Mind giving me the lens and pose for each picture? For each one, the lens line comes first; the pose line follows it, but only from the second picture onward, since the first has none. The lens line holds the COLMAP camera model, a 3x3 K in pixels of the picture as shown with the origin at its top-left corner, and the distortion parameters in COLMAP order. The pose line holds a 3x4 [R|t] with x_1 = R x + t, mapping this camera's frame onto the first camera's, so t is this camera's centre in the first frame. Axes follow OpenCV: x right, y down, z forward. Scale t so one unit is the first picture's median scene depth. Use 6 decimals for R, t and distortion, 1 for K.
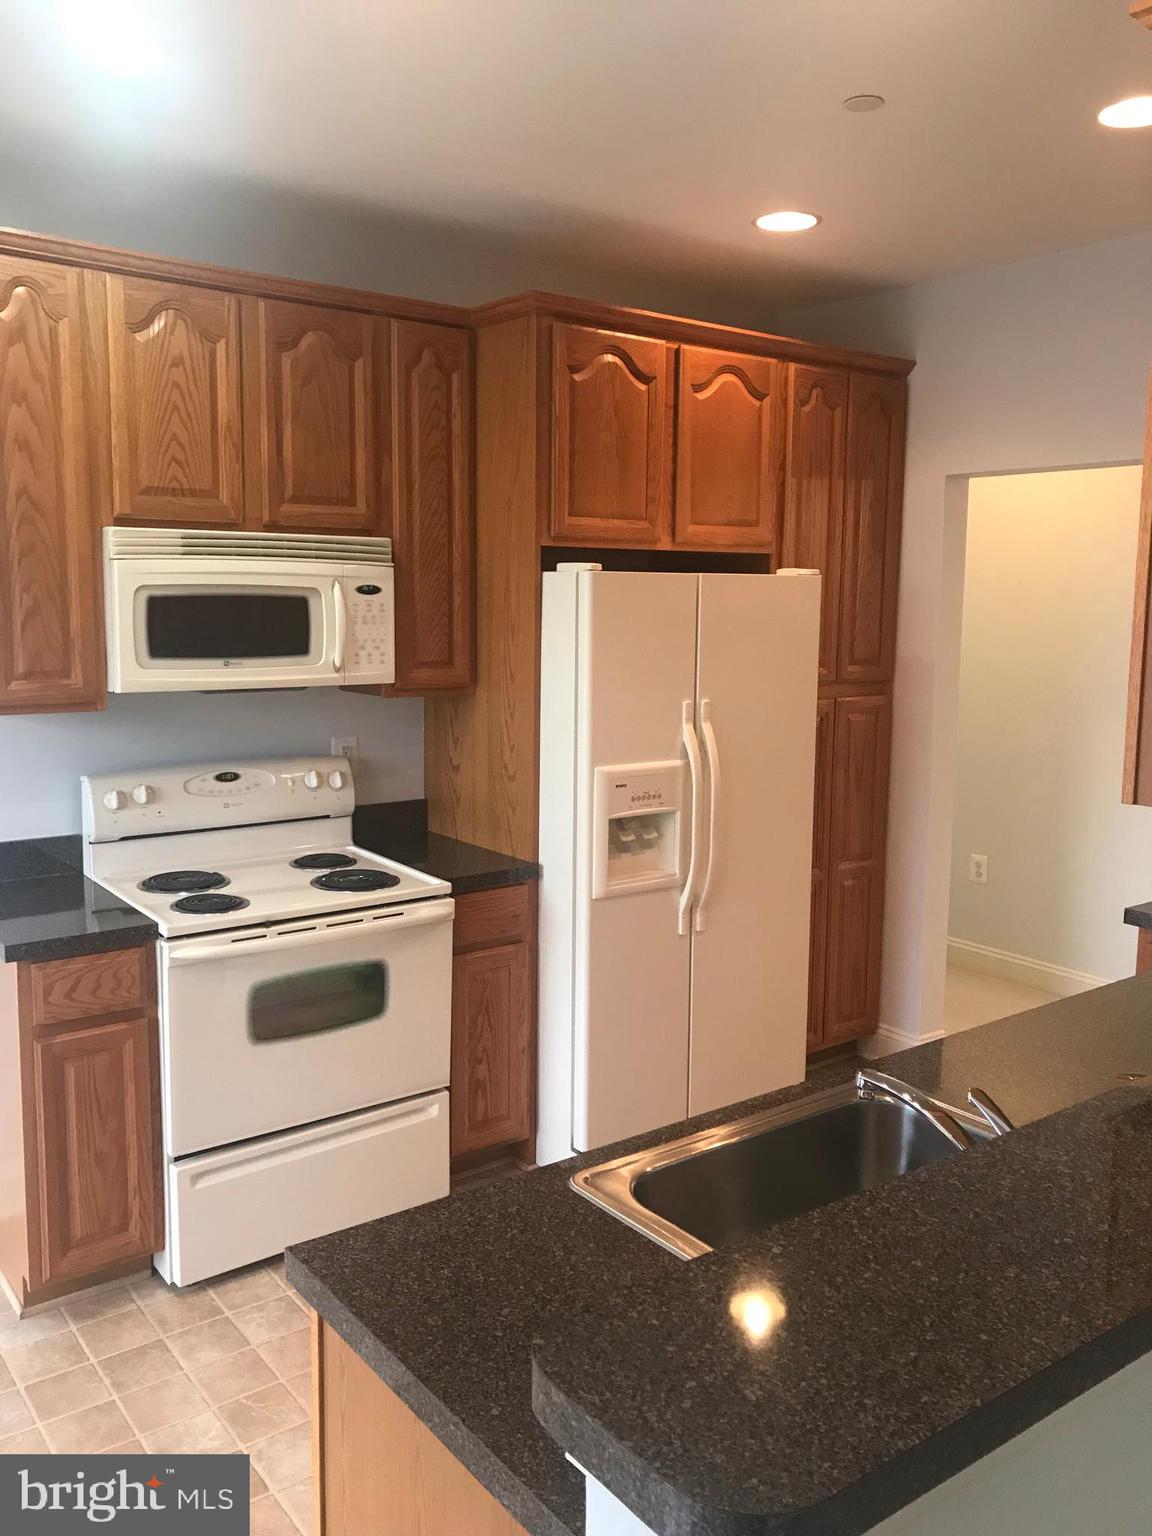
lens RADIAL K [[1250.2, 0, 578.1], [0, 1250.2, 765.5], [0, 0, 1]] dist [0.043969, -0.045488]
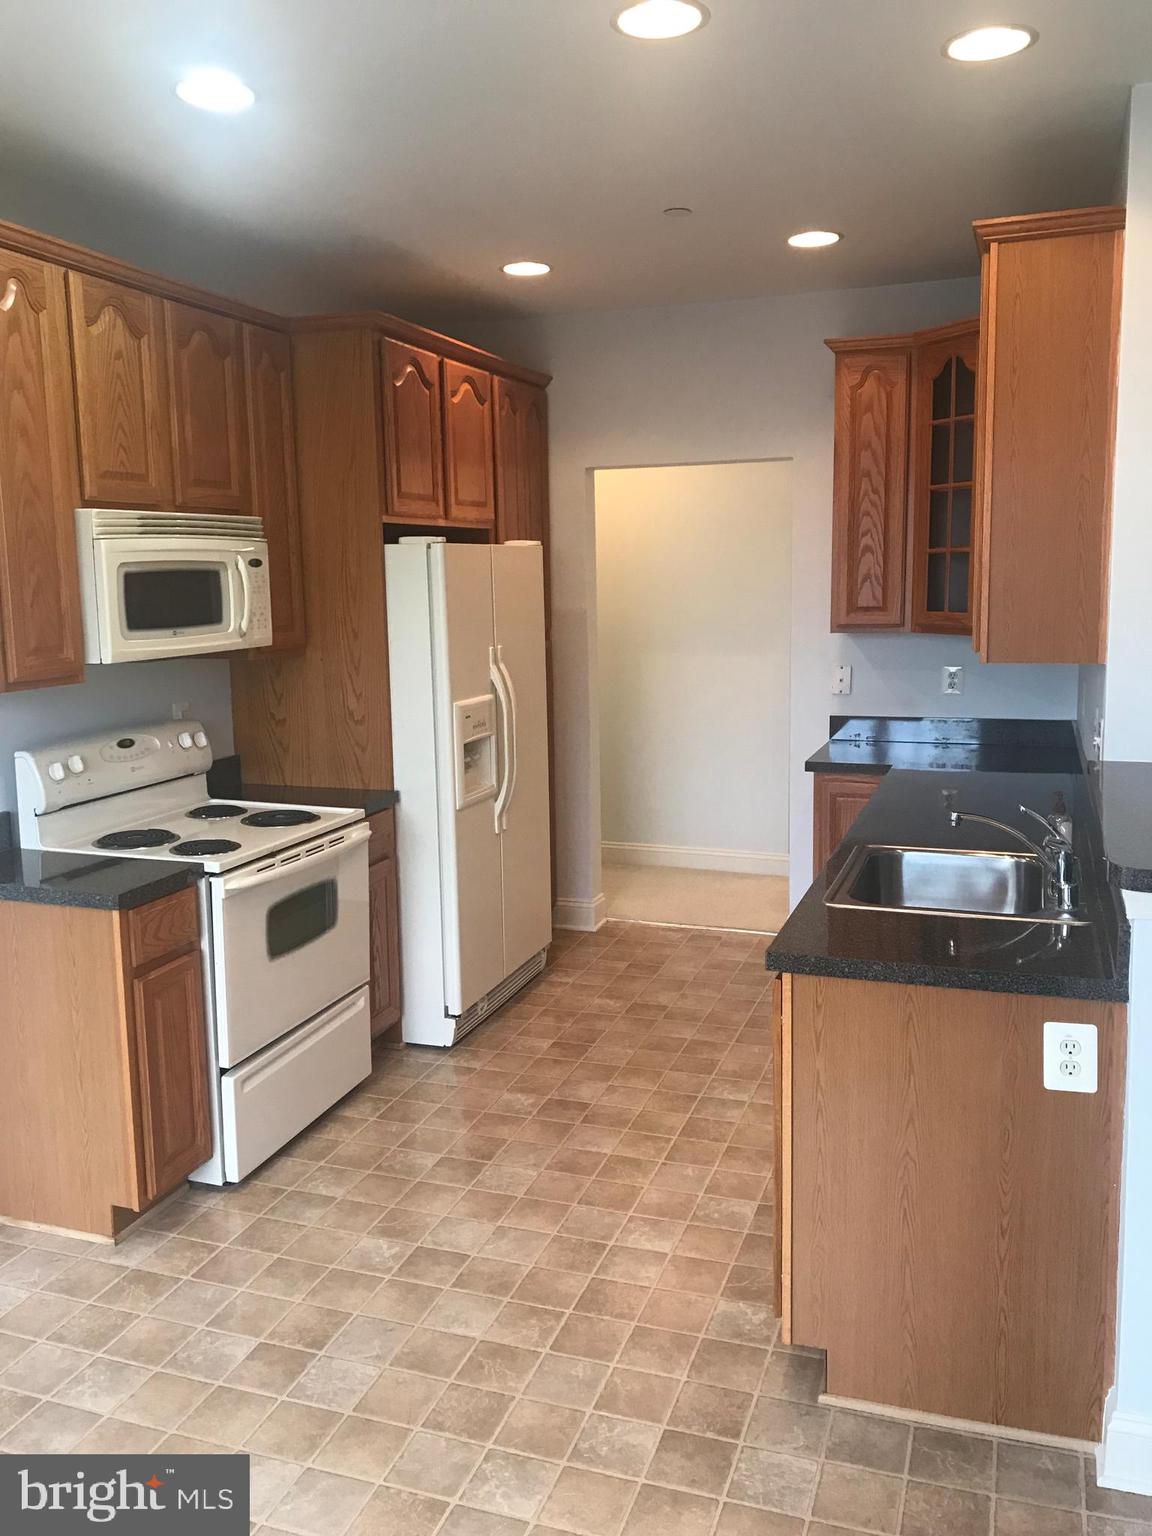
lens RADIAL K [[1250.2, 0, 578.1], [0, 1250.2, 766.5], [0, 0, 1]] dist [0.043969, -0.045488]
pose [[0.836359, -0.111913, 0.536636, -0.559853], [0.100644, 0.993647, 0.050366, 0.014311], [-0.538864, 0.011885, 0.842309, -0.110004]]
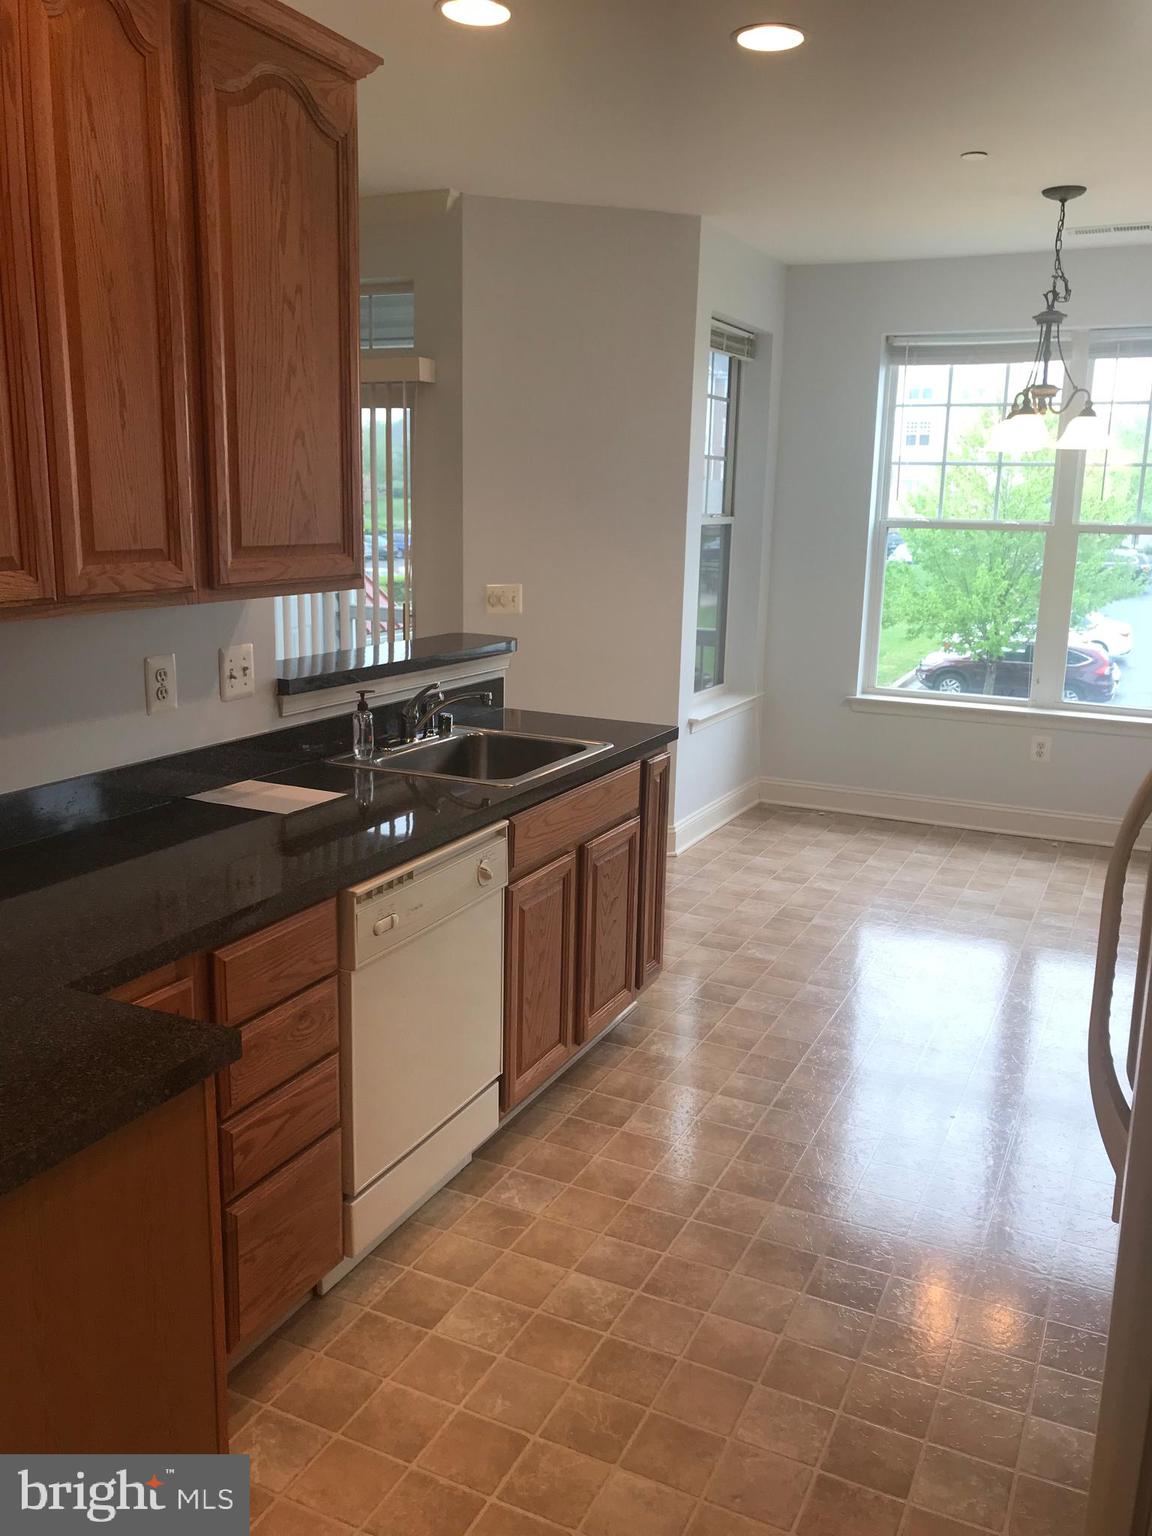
lens RADIAL K [[1250.2, 0, 579.6], [0, 1250.2, 770.5], [0, 0, 1]] dist [0.043969, -0.045488]
pose [[-0.888968, 0.055996, -0.454533, 0.069020], [-0.101739, 0.943549, 0.315220, -0.107819], [0.446526, 0.326464, -0.833088, 1.024350]]
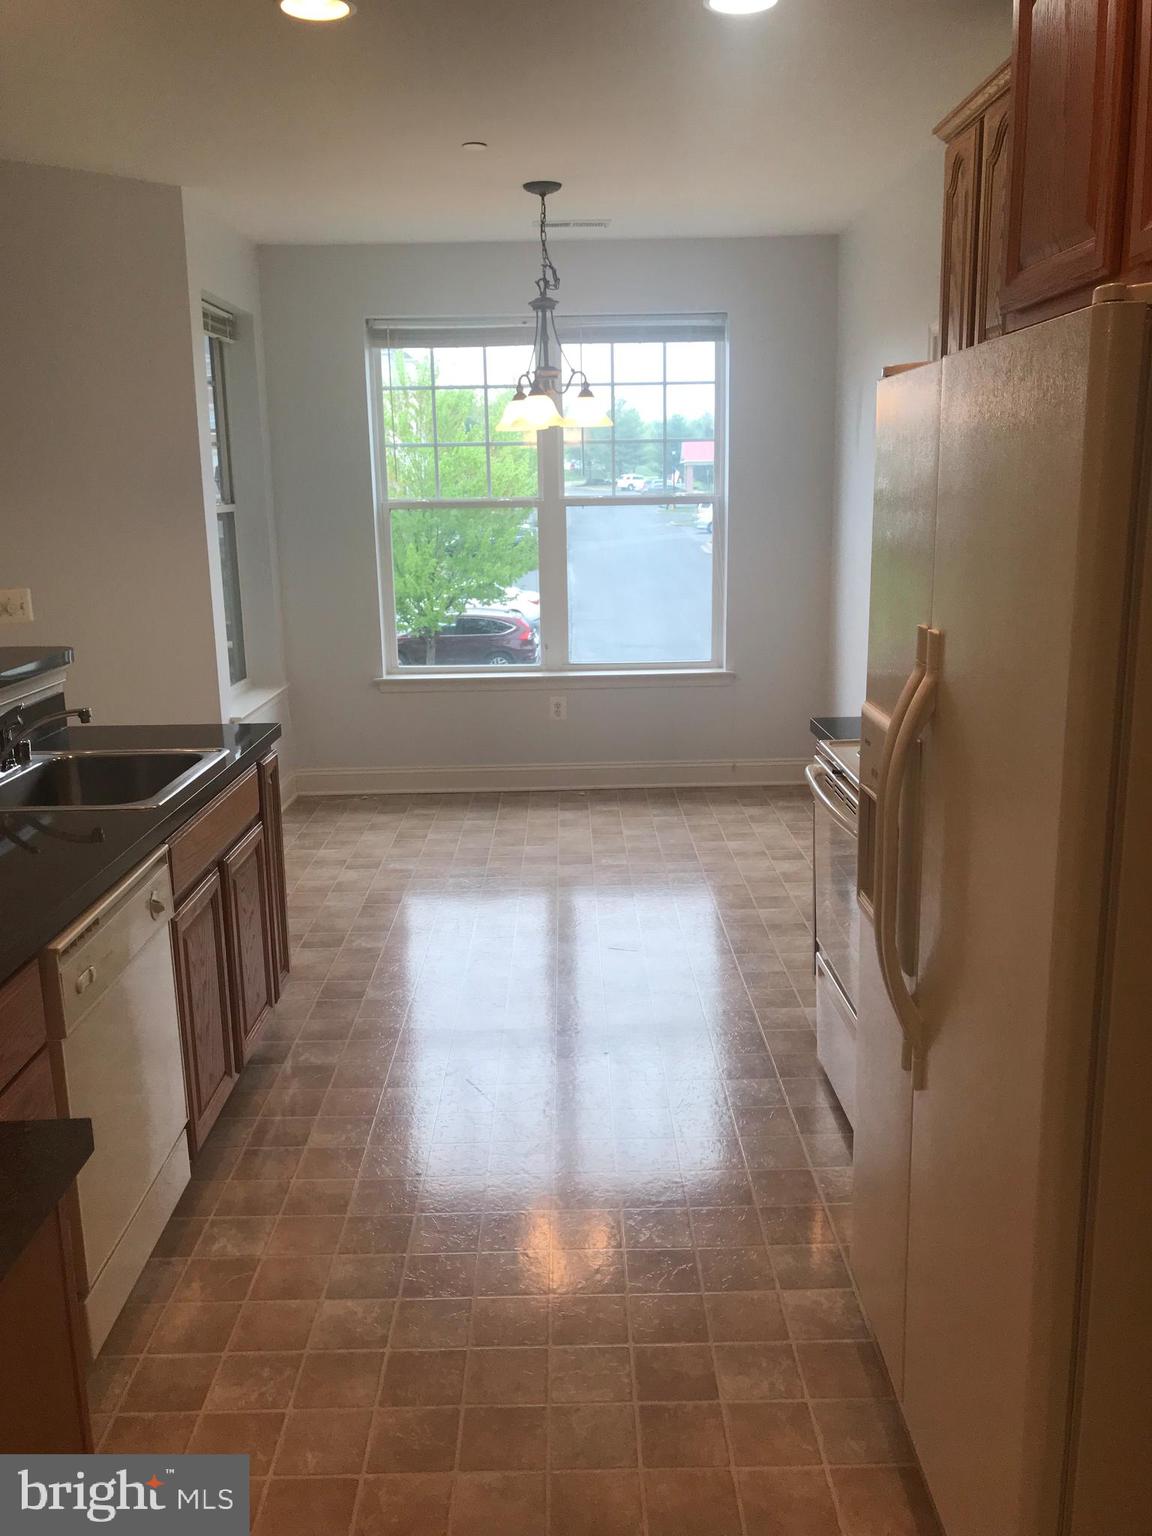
lens RADIAL K [[1250.2, 0, 571.4], [0, 1250.2, 769.9], [0, 0, 1]] dist [0.043969, -0.045488]
pose [[-0.601103, 0.167310, -0.781462, 0.176458], [-0.098286, 0.954940, 0.280054, -0.088067], [0.793104, 0.245148, -0.557573, 0.924797]]
